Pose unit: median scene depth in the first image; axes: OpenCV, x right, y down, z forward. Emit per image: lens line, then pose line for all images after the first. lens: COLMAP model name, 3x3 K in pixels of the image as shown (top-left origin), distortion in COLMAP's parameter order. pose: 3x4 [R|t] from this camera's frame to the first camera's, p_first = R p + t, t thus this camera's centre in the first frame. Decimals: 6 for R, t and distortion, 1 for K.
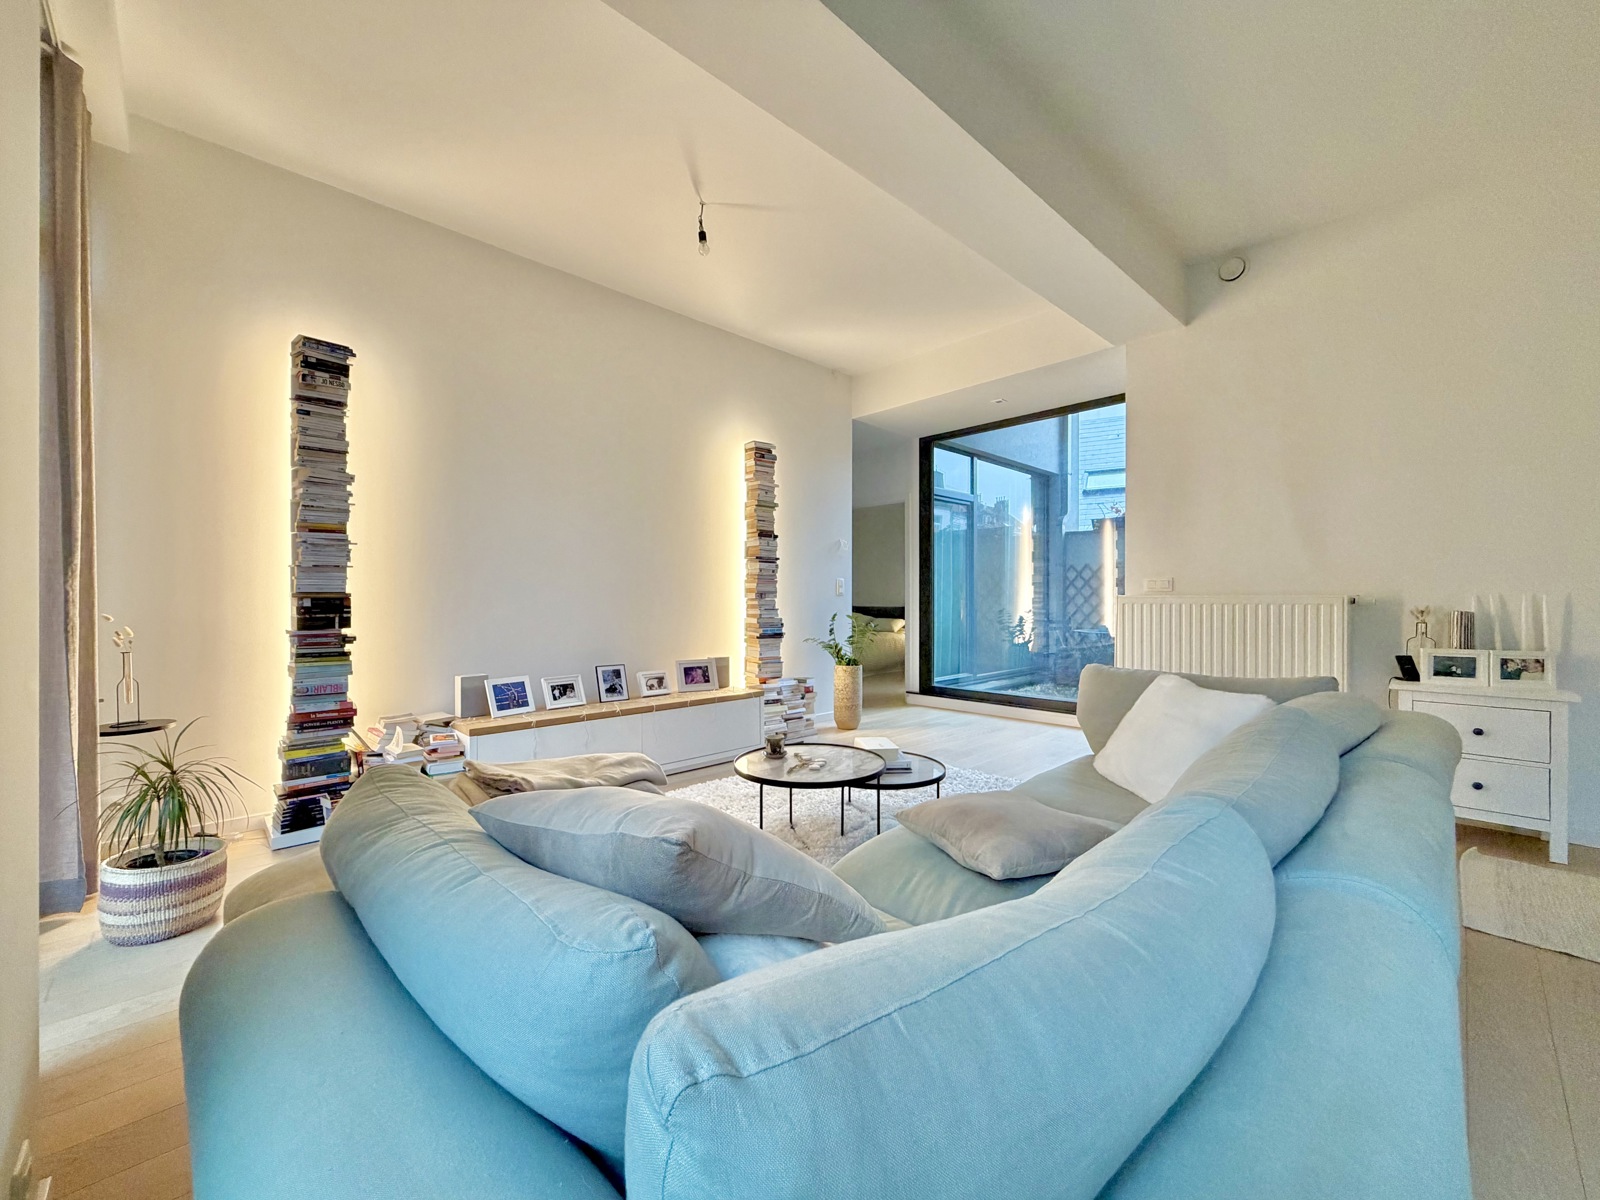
lens RADIAL K [[644.5, 0, 791.8], [0, 644.5, 601.2], [0, 0, 1]] dist [0.000281, -0.000172]
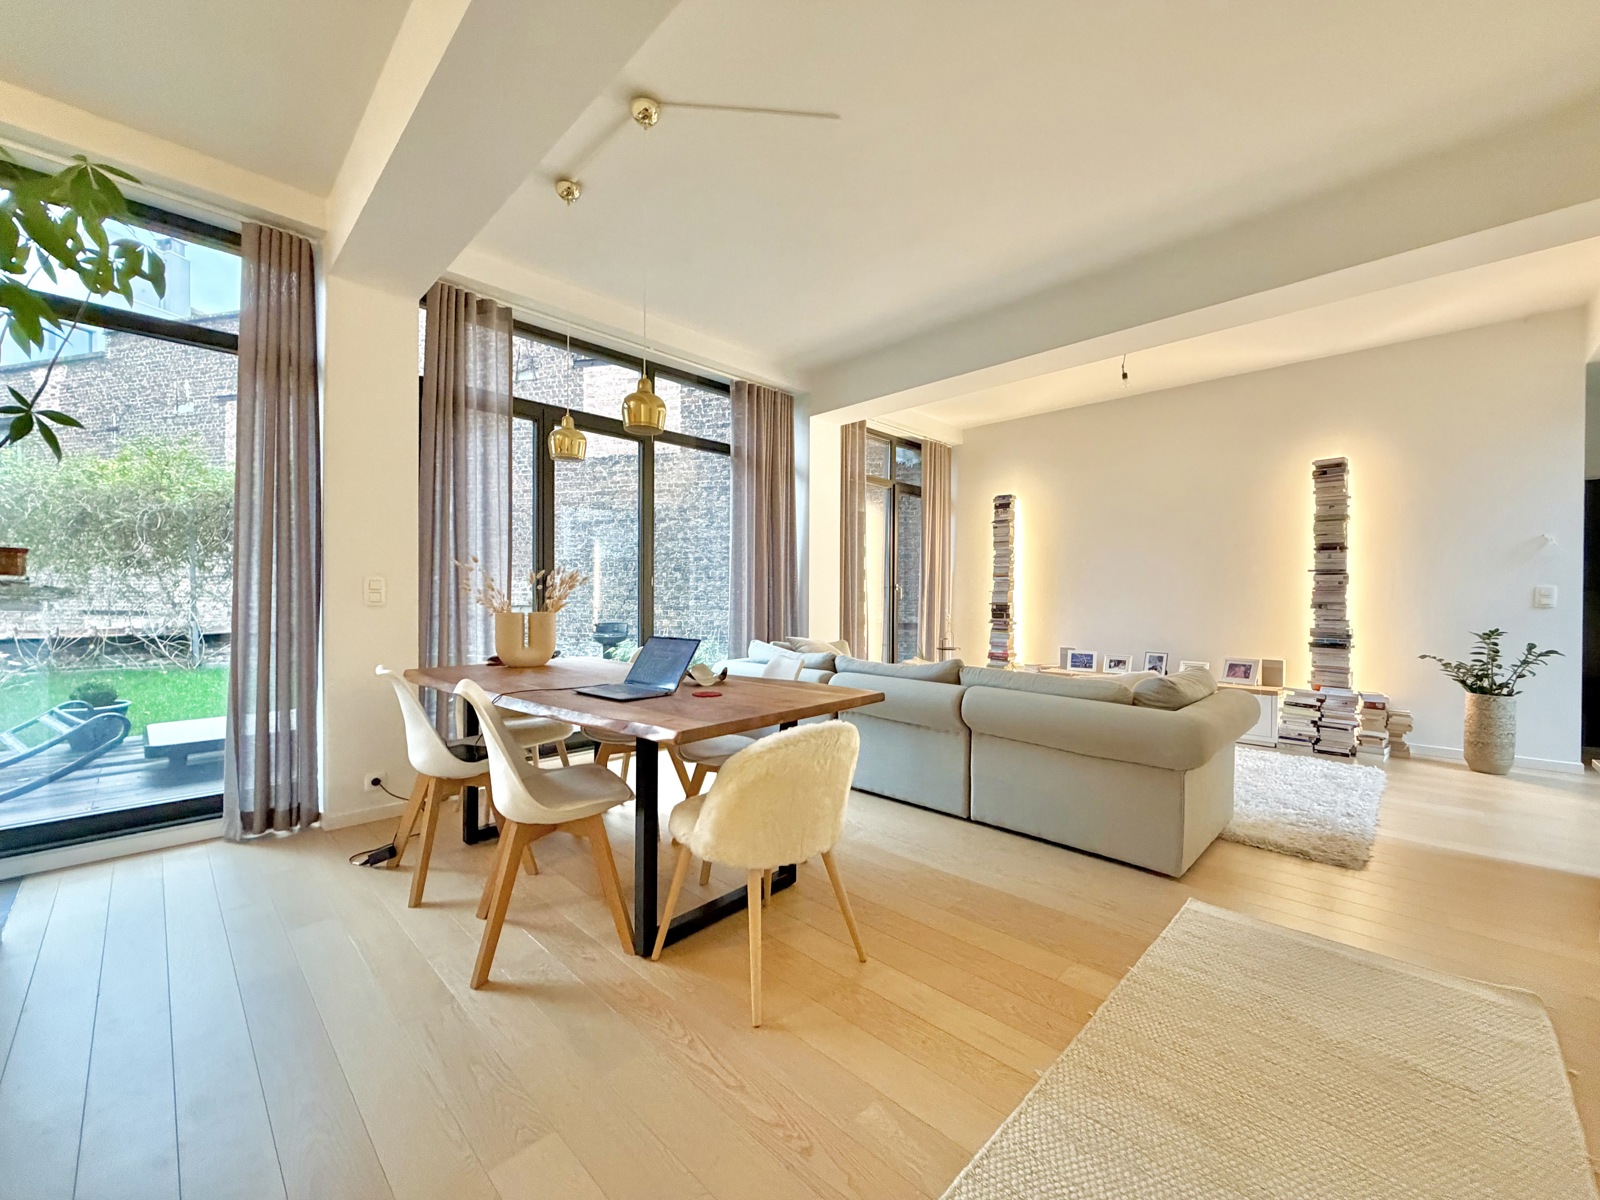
lens RADIAL K [[644.5, 0, 795.2], [0, 644.5, 602.2], [0, 0, 1]] dist [0.000281, -0.000172]
pose [[0.026432, 0.007844, -0.999620, 1.218612], [-0.008822, 0.999932, 0.007613, -0.020233], [0.999612, 0.008617, 0.026500, 0.145664]]
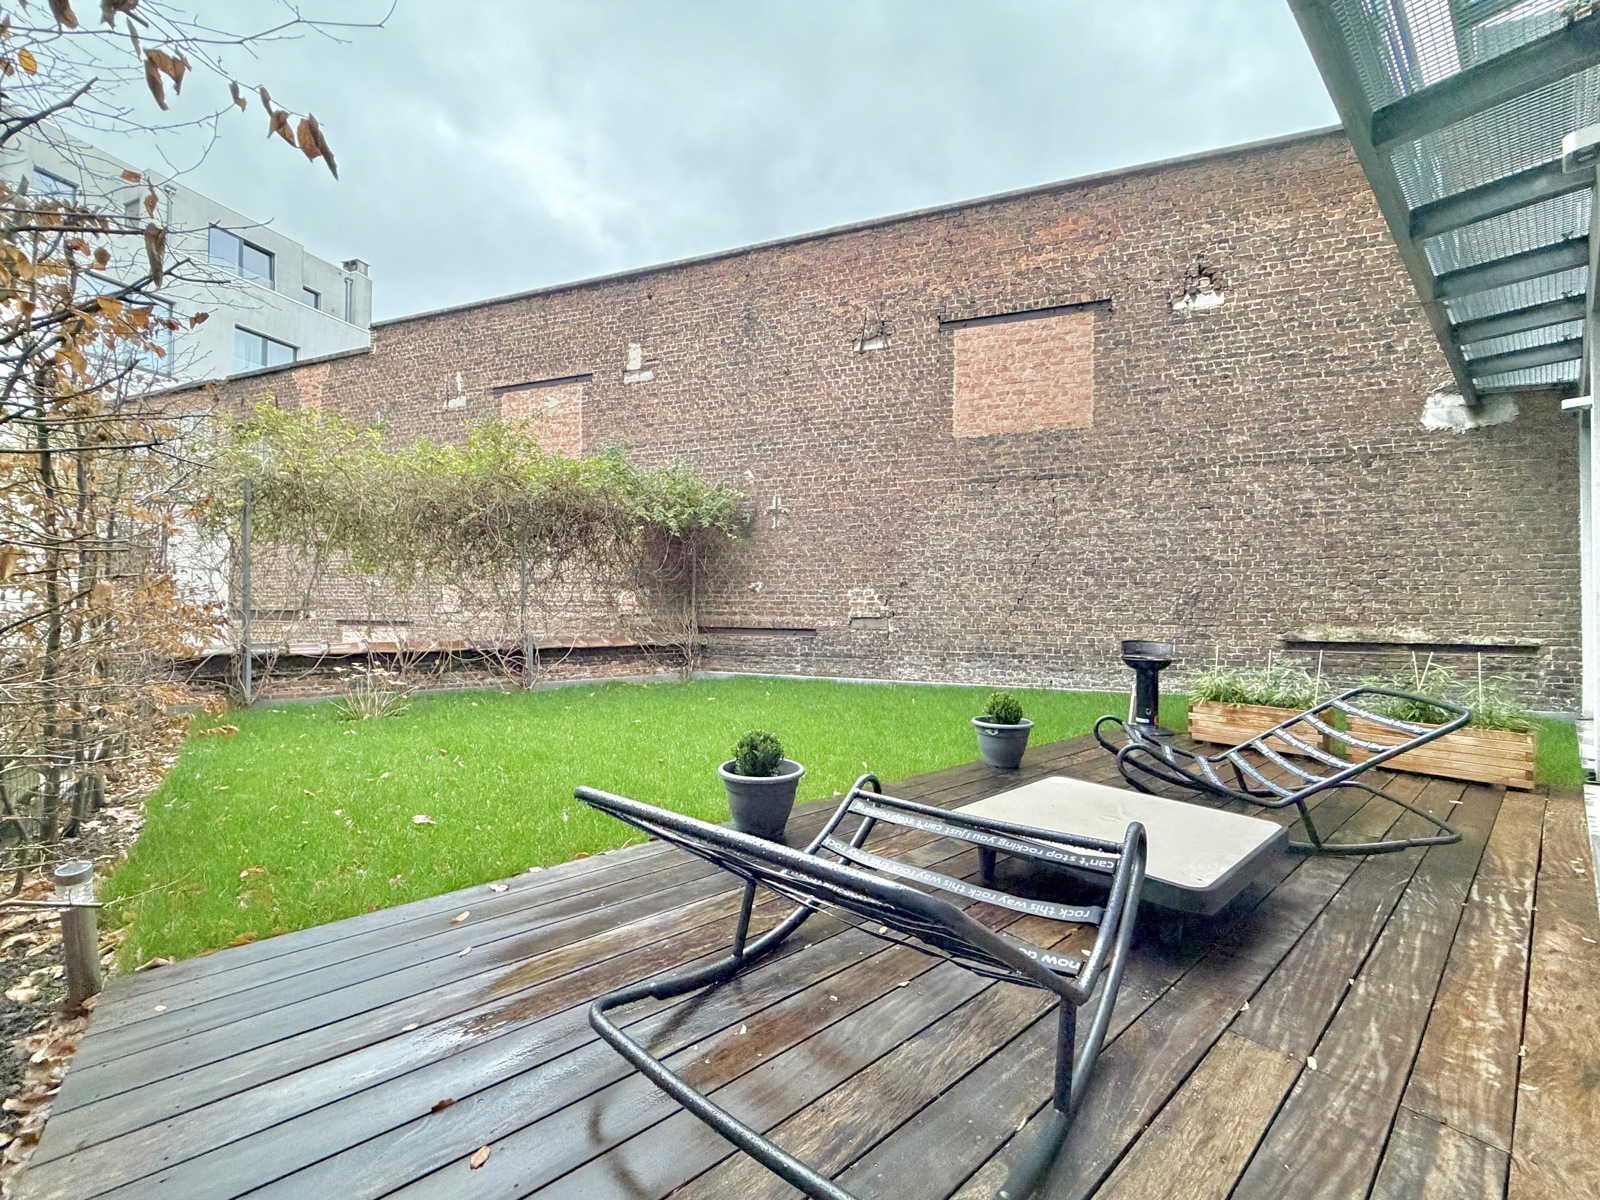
lens RADIAL K [[644.5, 0, 796.7], [0, 644.5, 604.3], [0, 0, 1]] dist [0.000281, -0.000172]
pose [[-0.075706, -0.013127, -0.997044, 0.738236], [-0.013740, 0.999832, -0.012120, 0.010048], [0.997035, 0.012782, -0.075874, -1.048512]]
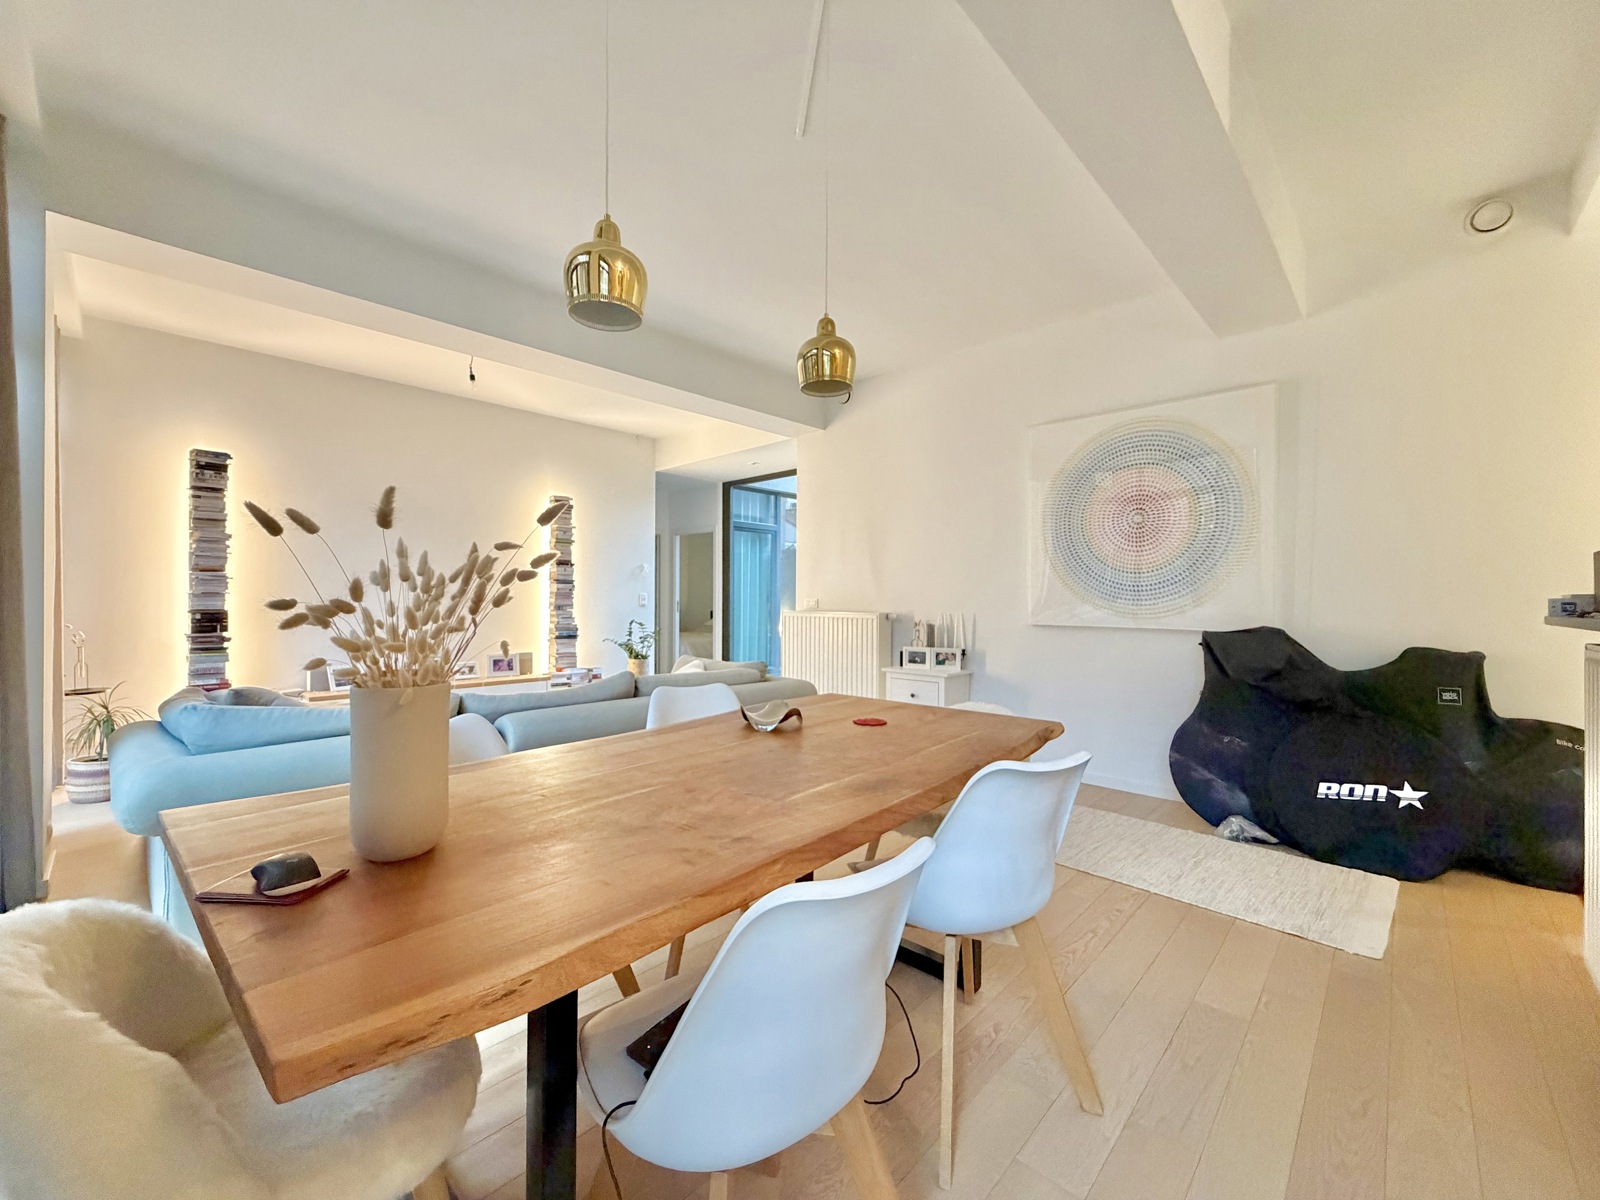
lens RADIAL K [[644.5, 0, 791.5], [0, 644.5, 601.5], [0, 0, 1]] dist [0.000281, -0.000172]
pose [[0.999165, 0.005069, 0.040531, 0.487839], [-0.005126, 0.999986, 0.001283, -0.032770], [-0.040524, -0.001489, 0.999177, -0.489942]]
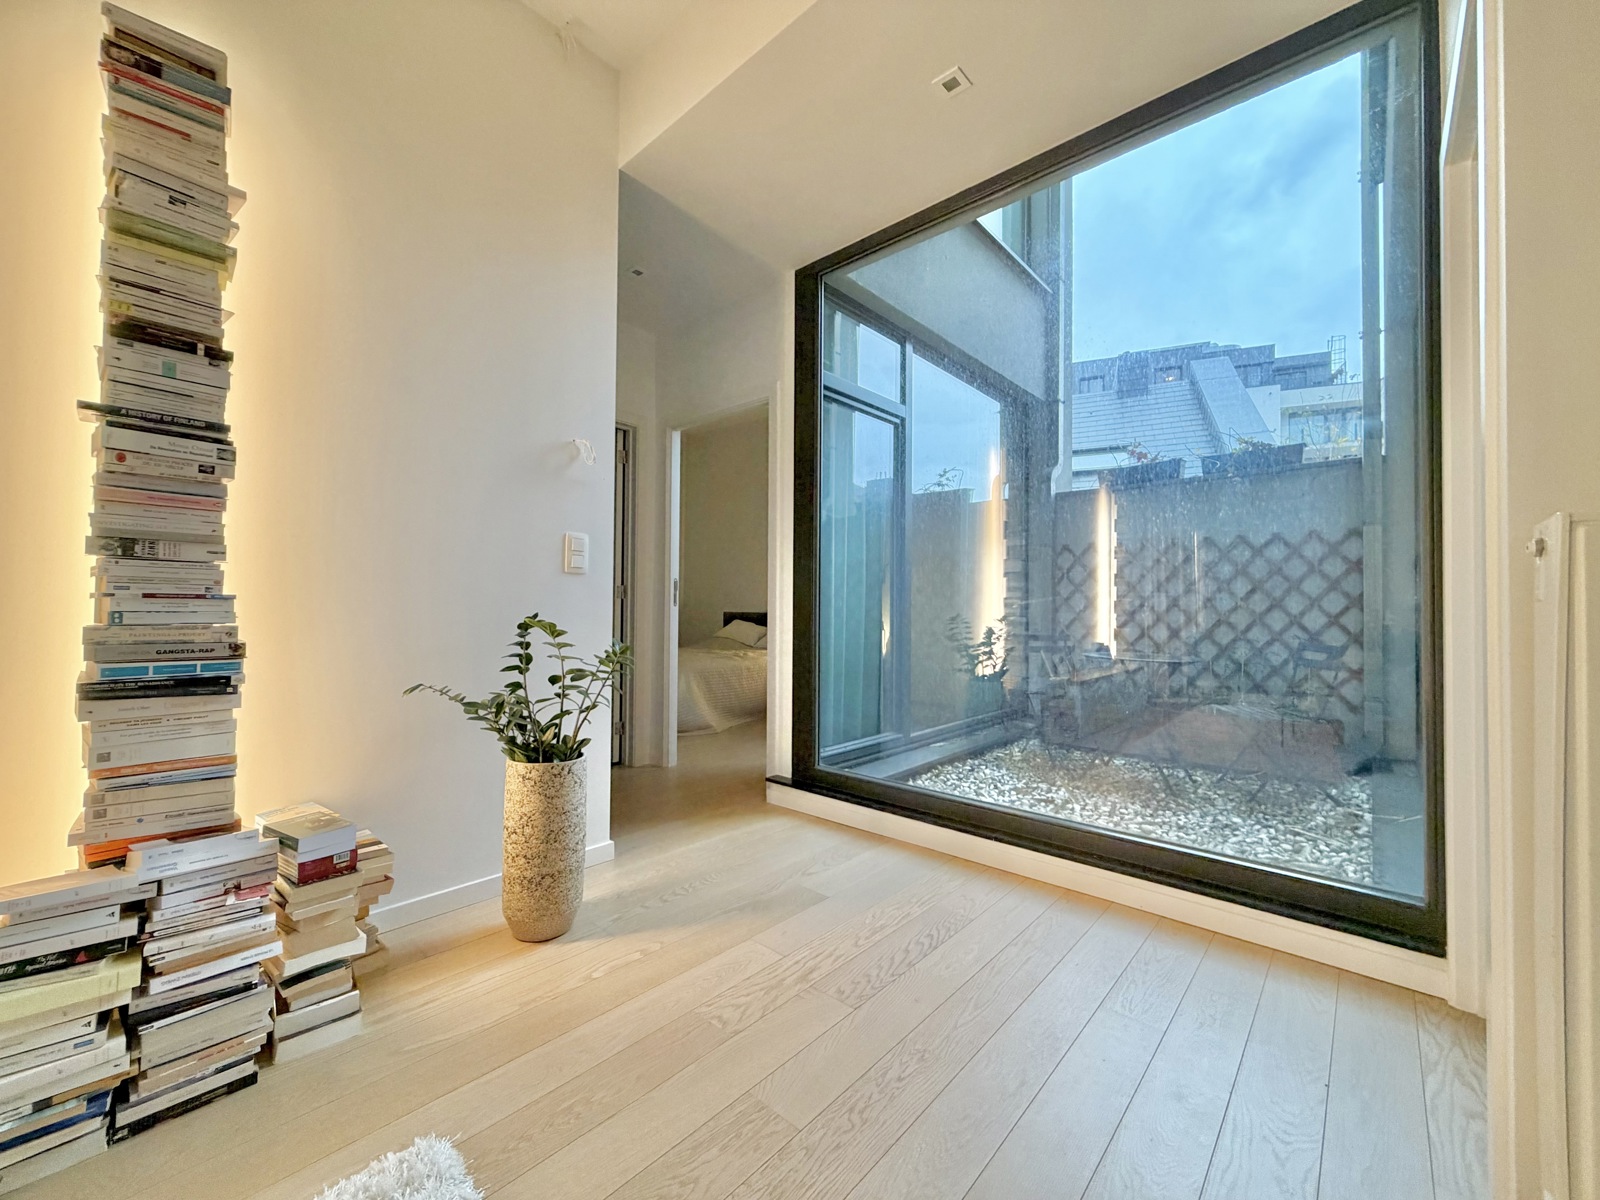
lens RADIAL K [[644.5, 0, 796.4], [0, 644.5, 596.4], [0, 0, 1]] dist [0.000281, -0.000172]
pose [[0.997157, 0.010089, 0.074677, 0.280158], [-0.008272, 0.999663, -0.024604, 0.022064], [-0.074900, 0.023916, 0.996904, 0.865825]]
